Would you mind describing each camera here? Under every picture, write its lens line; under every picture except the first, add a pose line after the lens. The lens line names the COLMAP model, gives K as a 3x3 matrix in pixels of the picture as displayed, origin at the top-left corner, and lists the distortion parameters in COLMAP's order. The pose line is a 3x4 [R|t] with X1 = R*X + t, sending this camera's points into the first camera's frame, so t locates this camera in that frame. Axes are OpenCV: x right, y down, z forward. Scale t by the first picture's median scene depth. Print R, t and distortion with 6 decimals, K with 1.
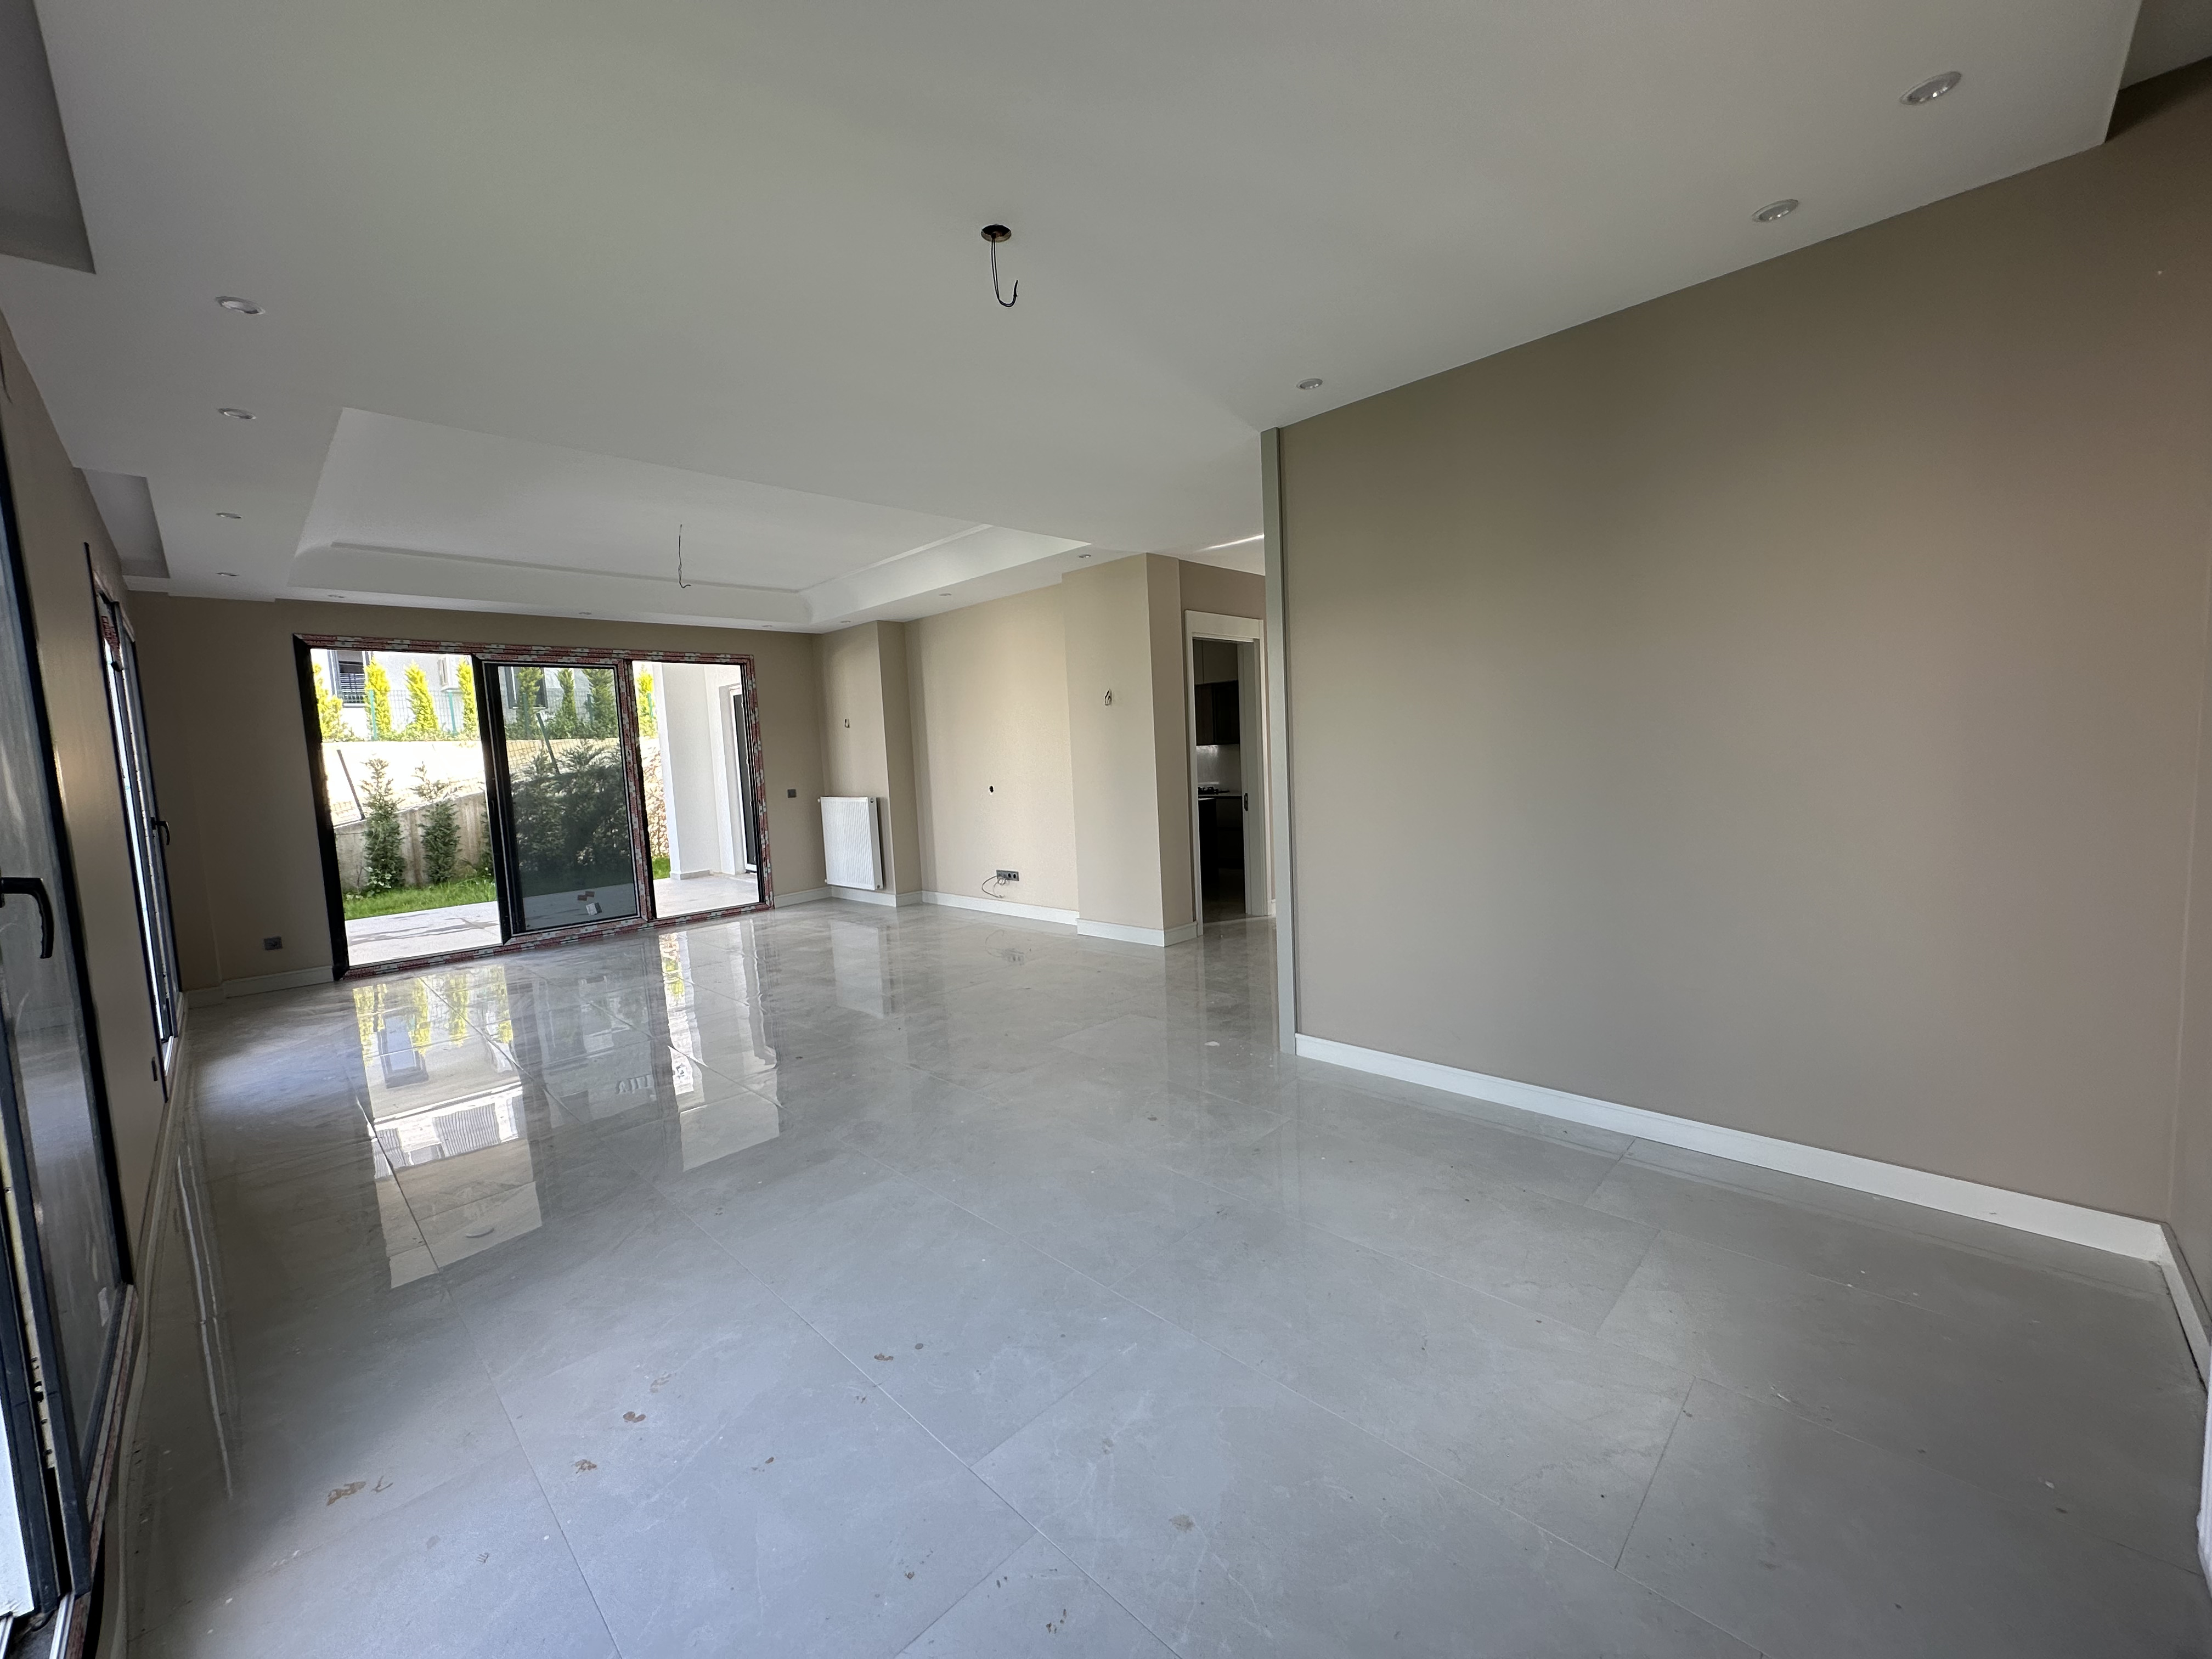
lens RADIAL K [[880.9, 0, 1108.3], [0, 880.9, 829.1], [0, 0, 1]] dist [-0.004177, -0.000073]
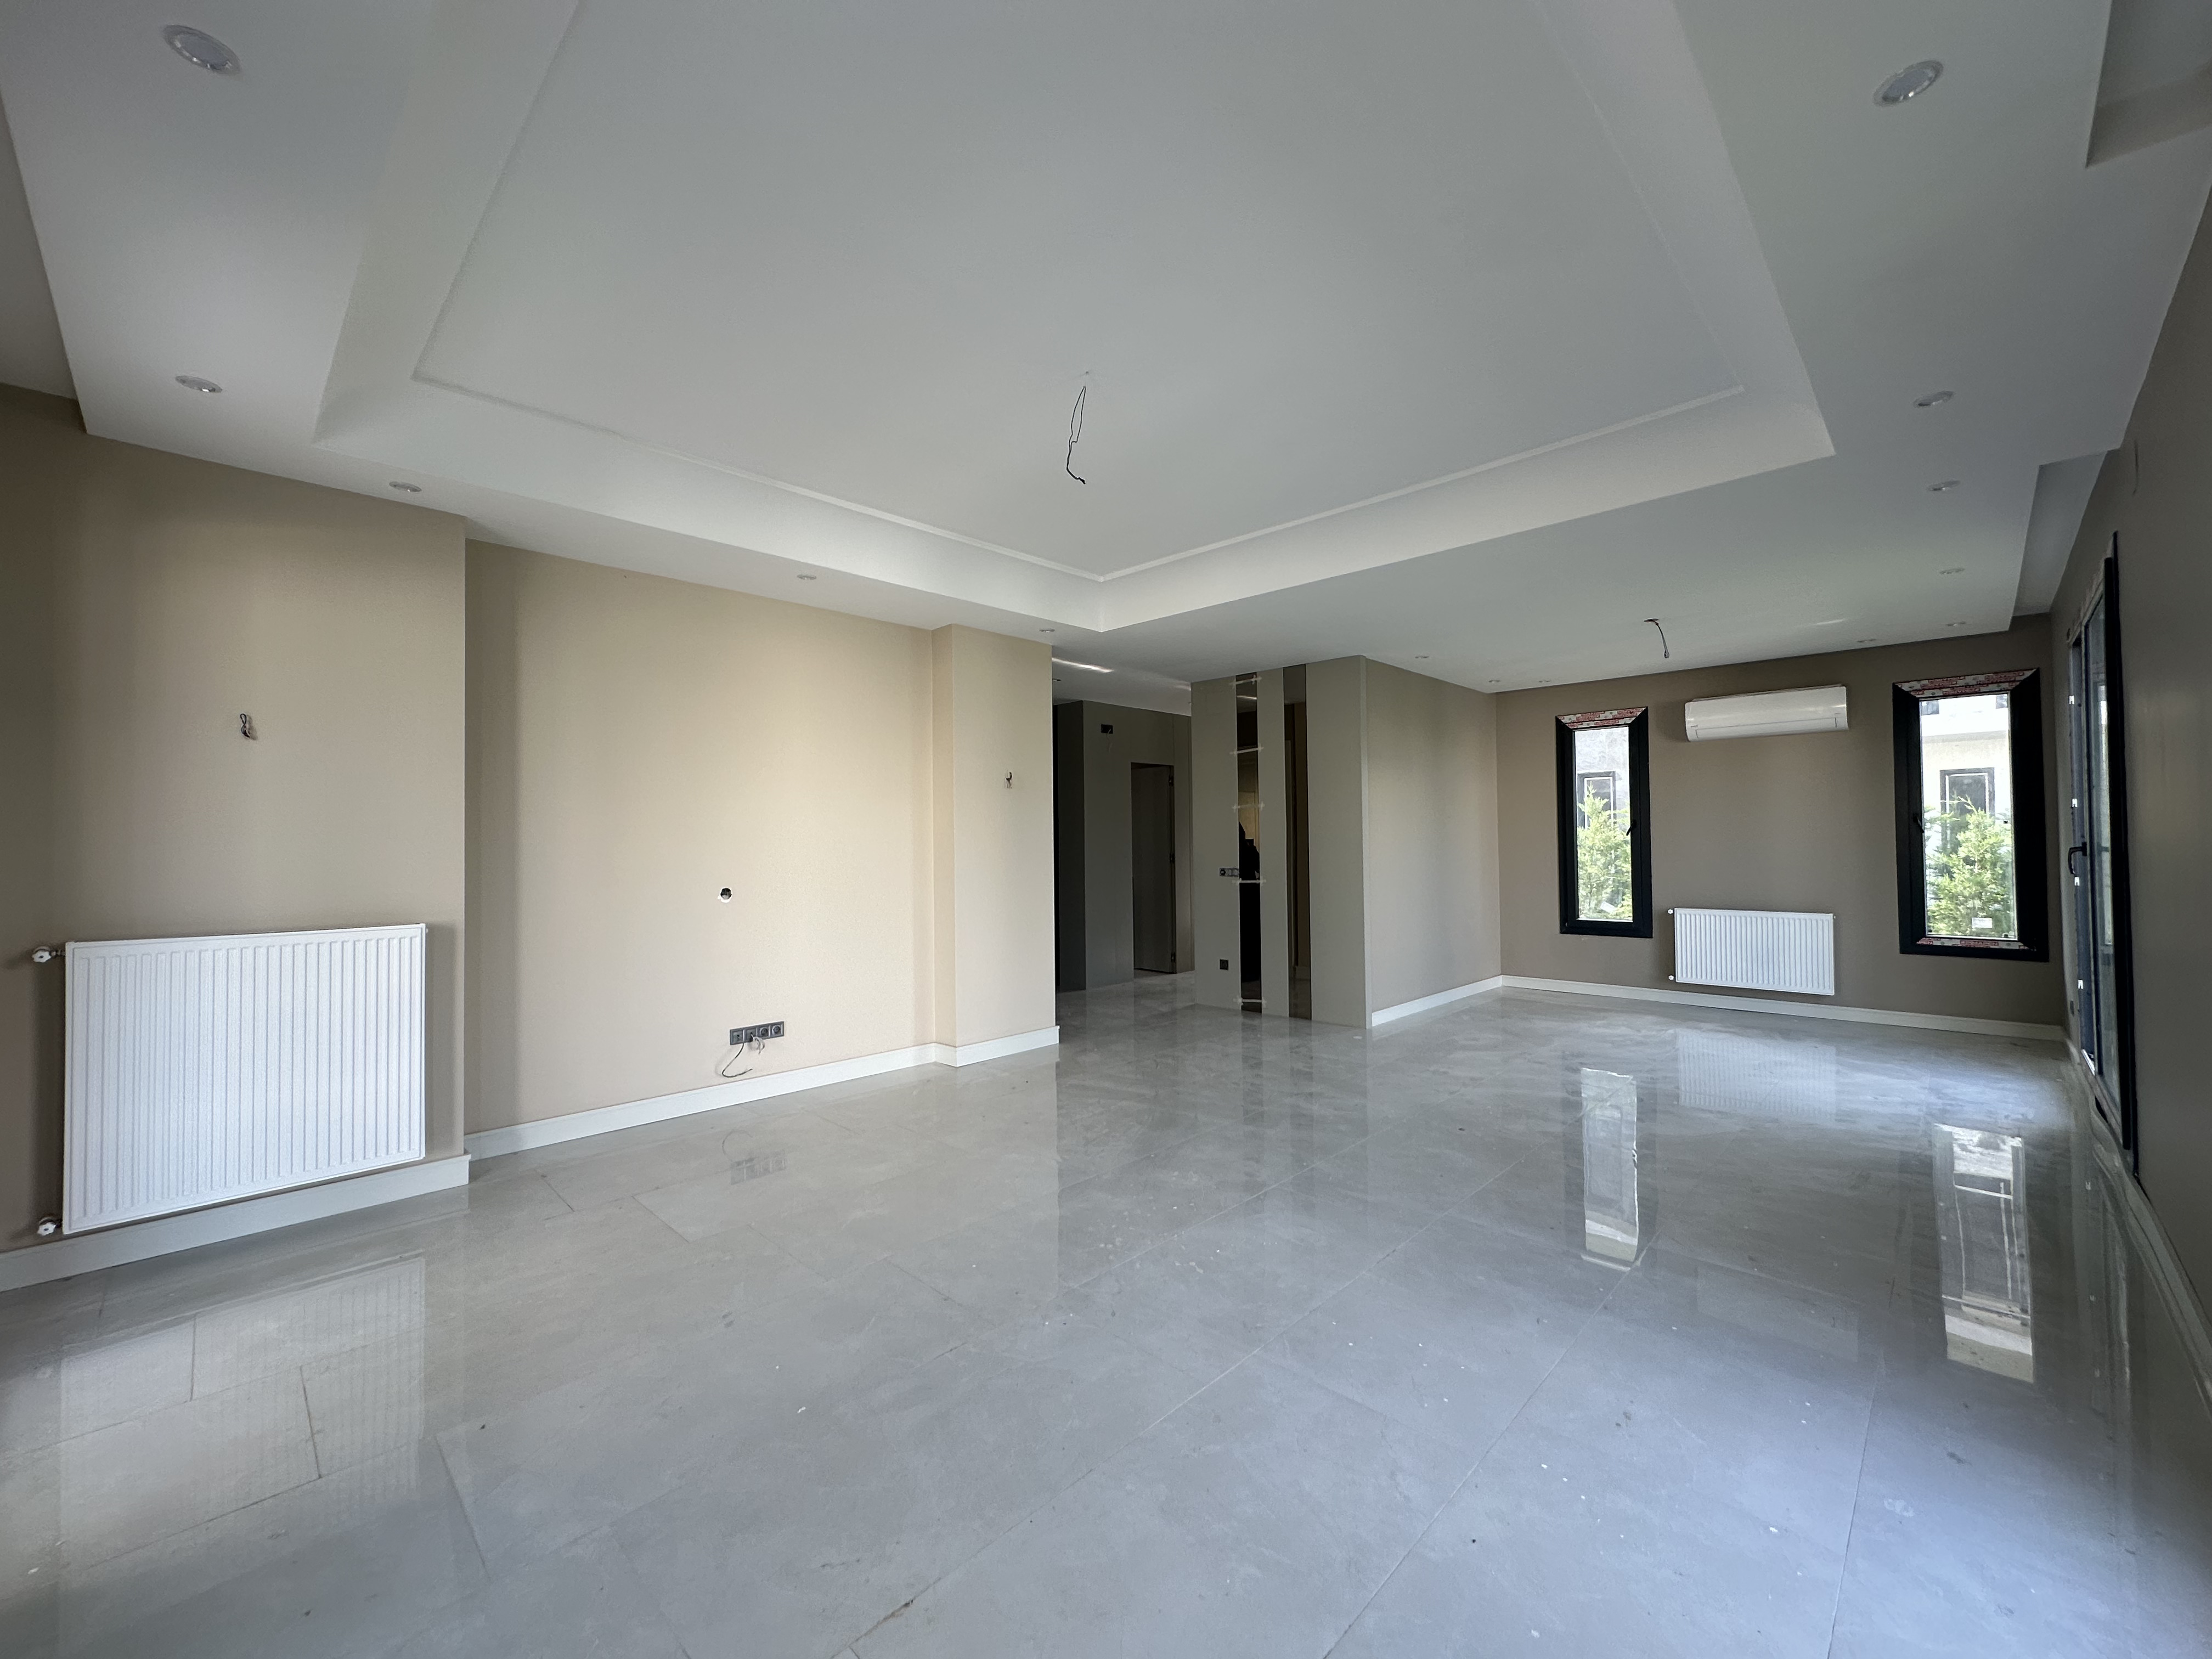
lens RADIAL K [[880.9, 0, 1103.0], [0, 880.9, 826.4], [0, 0, 1]] dist [-0.004177, -0.000073]
pose [[0.007733, 0.069058, 0.997583, -0.730361], [0.097744, 0.992783, -0.069483, -0.024048], [-0.995182, 0.098045, 0.000928, 0.740134]]
